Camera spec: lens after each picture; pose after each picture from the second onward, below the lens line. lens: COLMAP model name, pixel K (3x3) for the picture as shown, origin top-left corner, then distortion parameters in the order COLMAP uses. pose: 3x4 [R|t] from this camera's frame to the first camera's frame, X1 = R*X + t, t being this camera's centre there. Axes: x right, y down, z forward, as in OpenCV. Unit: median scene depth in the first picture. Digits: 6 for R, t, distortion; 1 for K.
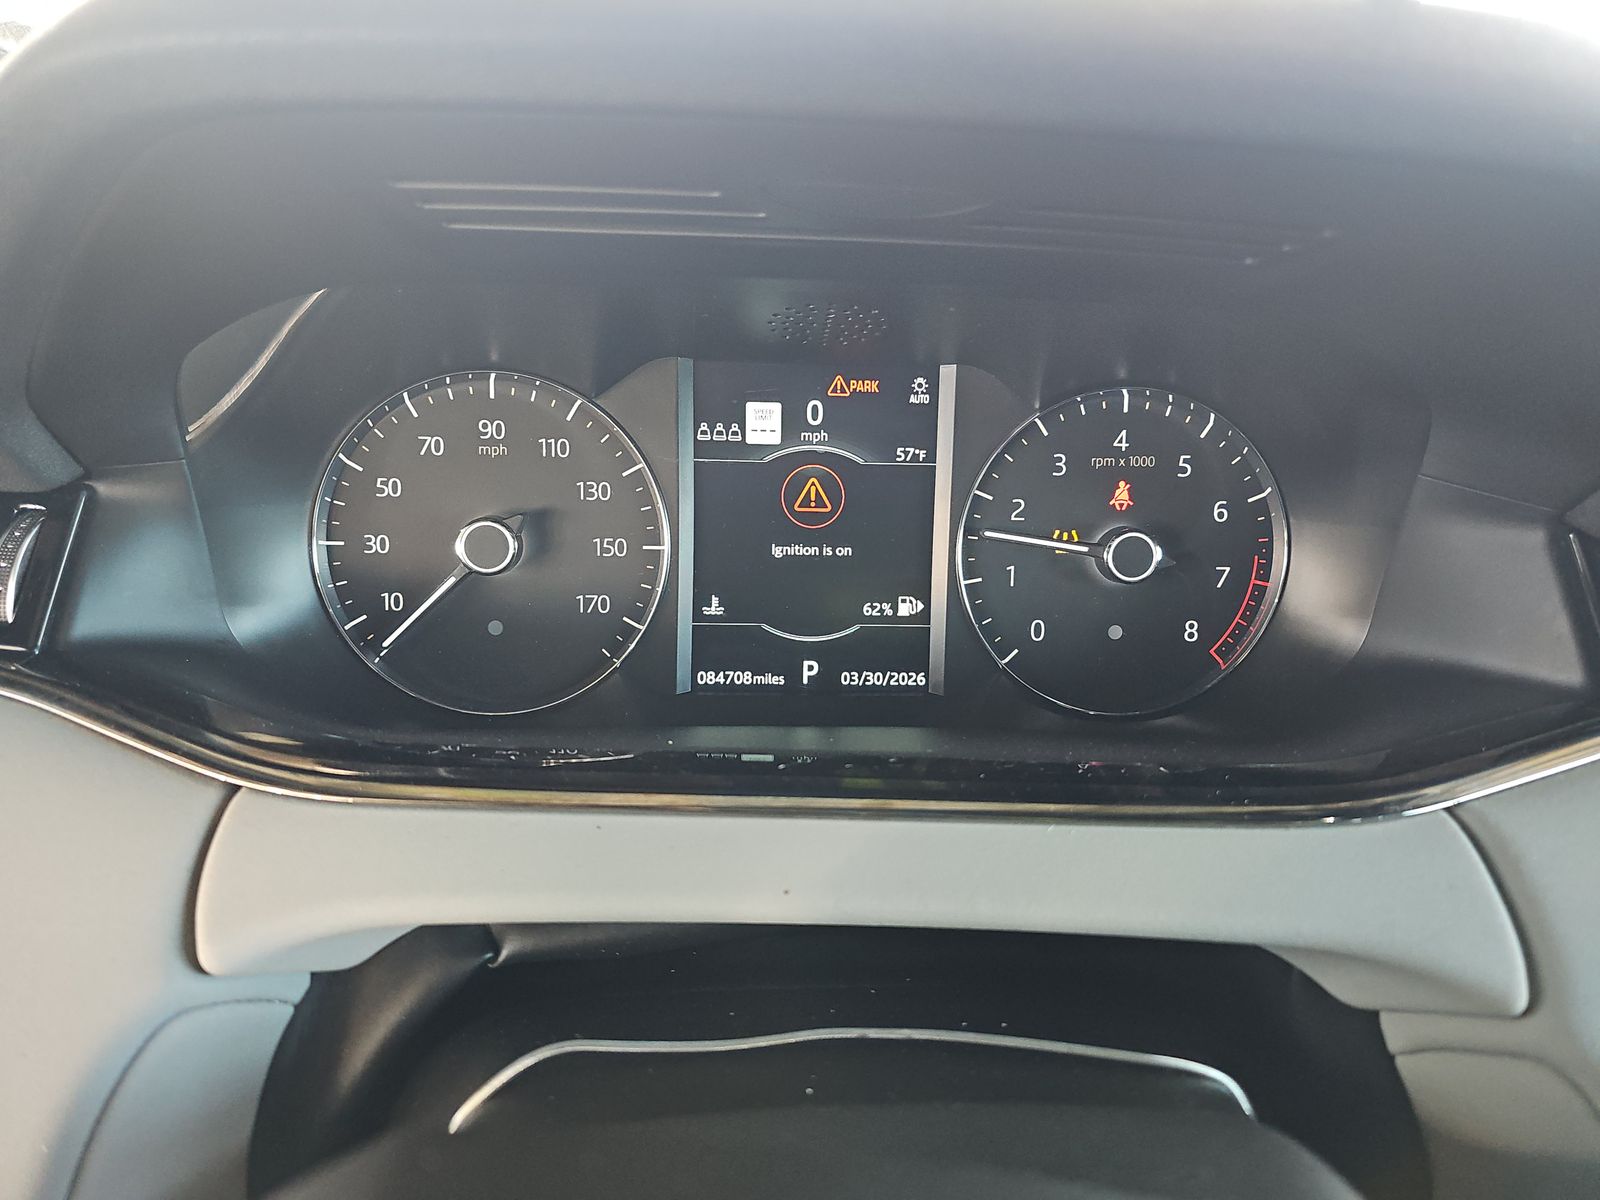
lens RADIAL K [[1077.3, 0, 791.4], [0, 1077.3, 592.8], [0, 0, 1]] dist [0.043897, -0.048838]
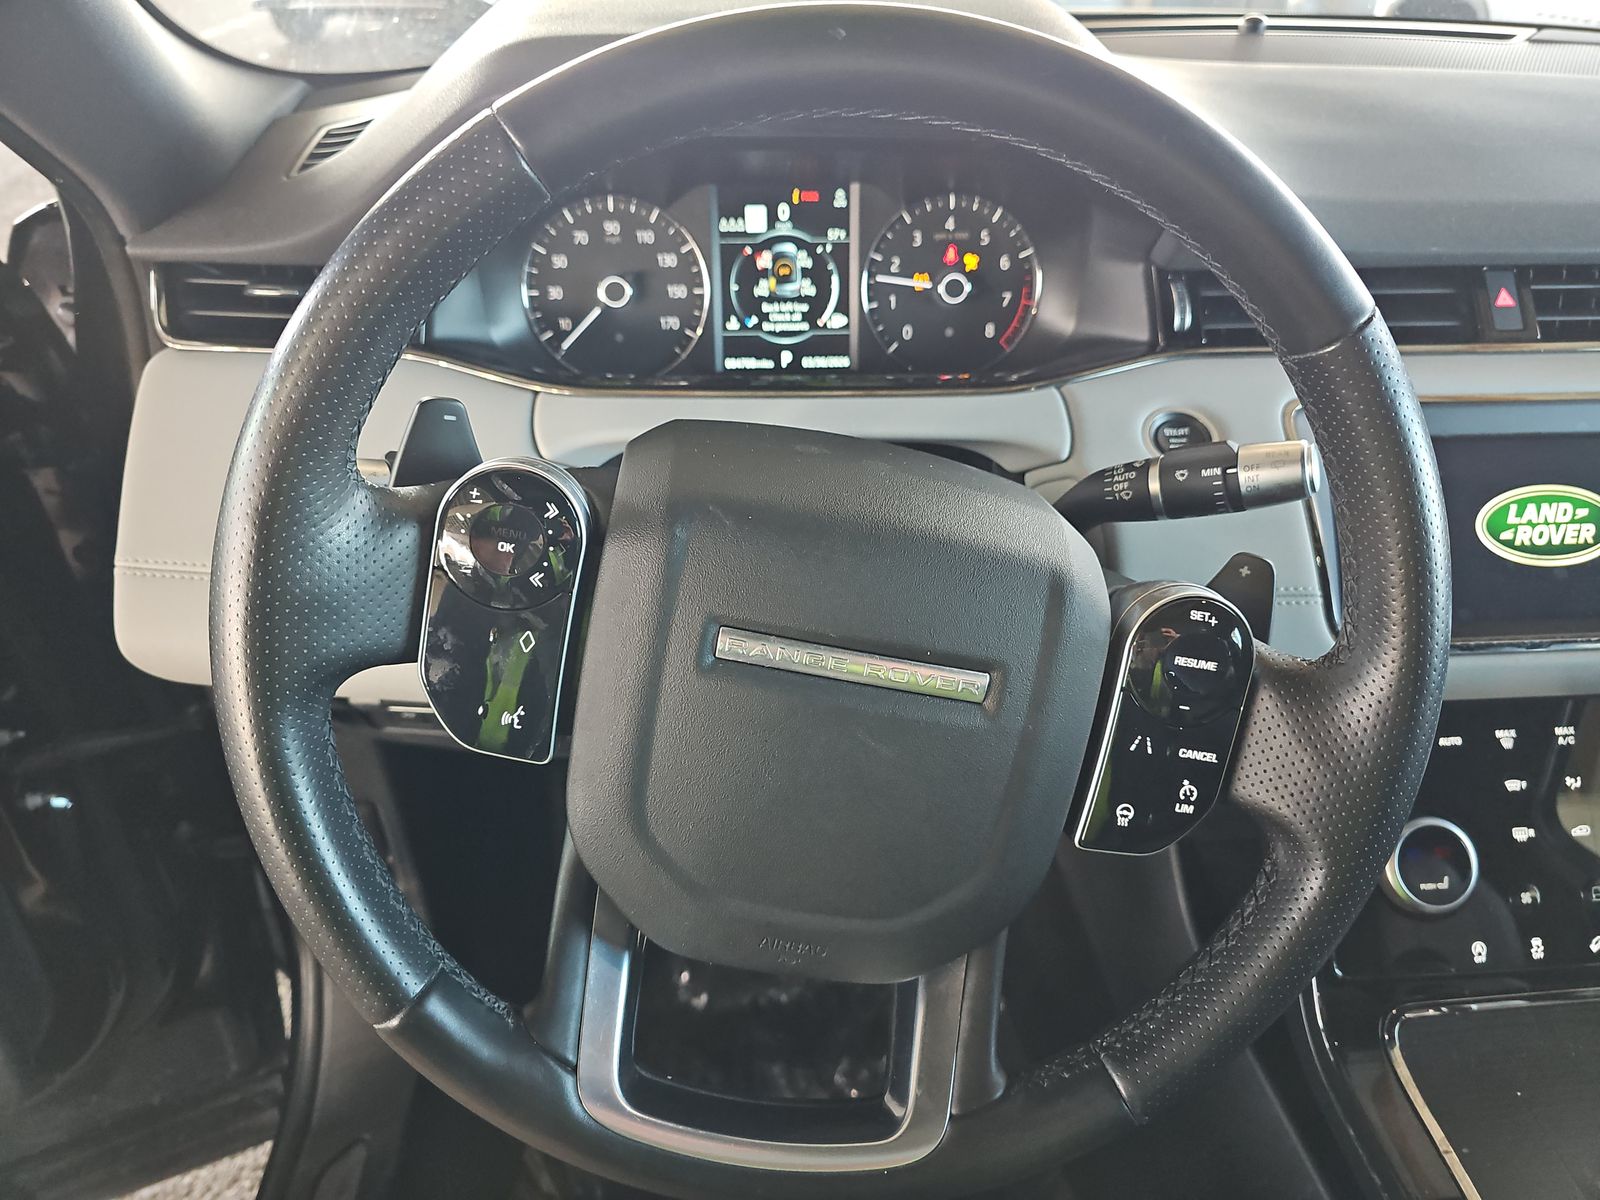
lens RADIAL K [[1077.3, 0, 805.5], [0, 1077.3, 593.0], [0, 0, 1]] dist [0.043897, -0.048838]
pose [[0.999473, -0.031687, 0.007056, 0.024988], [0.029804, 0.981828, 0.187421, 0.124573], [-0.012867, -0.187111, 0.982254, -0.932359]]
